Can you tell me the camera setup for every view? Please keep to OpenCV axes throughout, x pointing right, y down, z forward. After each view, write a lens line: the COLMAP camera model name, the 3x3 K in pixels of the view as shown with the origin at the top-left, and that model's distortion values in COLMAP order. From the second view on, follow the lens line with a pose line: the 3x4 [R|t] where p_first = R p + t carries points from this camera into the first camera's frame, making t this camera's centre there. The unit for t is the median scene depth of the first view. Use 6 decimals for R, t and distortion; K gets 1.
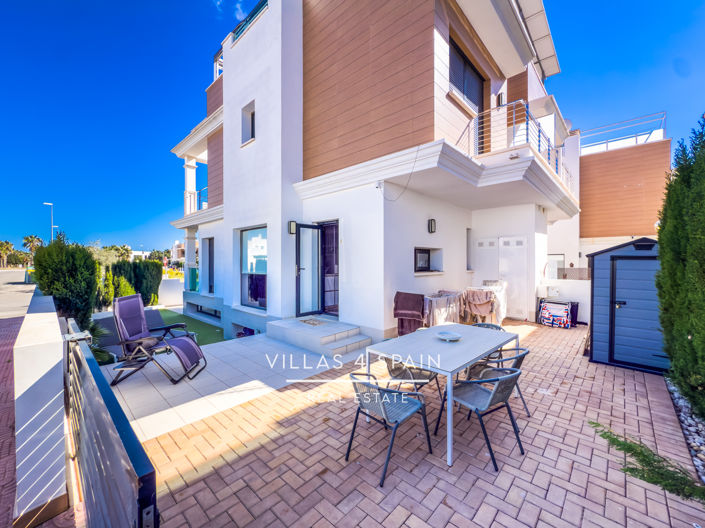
lens RADIAL K [[288.6, 0, 352.5], [0, 288.6, 264.0], [0, 0, 1]] dist [0.001025, 0.000159]
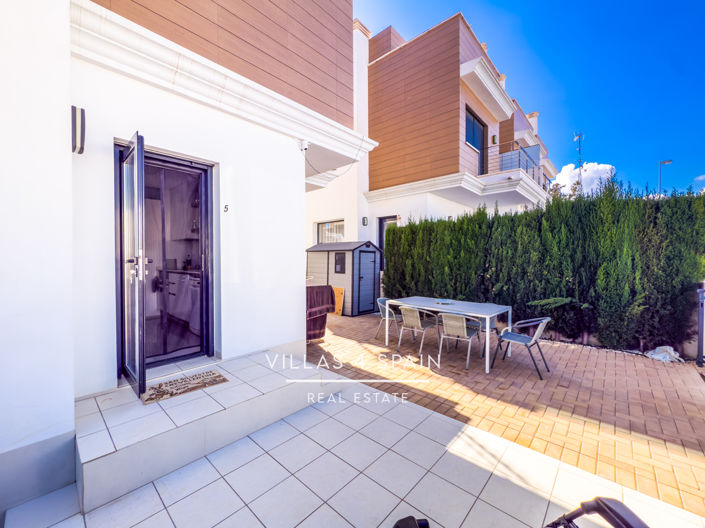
lens RADIAL K [[288.6, 0, 352.5], [0, 288.6, 264.0], [0, 0, 1]] dist [0.001025, 0.000159]
pose [[-0.011709, -0.018506, 0.999760, -0.284928], [0.005455, 0.999813, 0.018571, 0.007484], [-0.999917, 0.005671, -0.011606, 0.378583]]
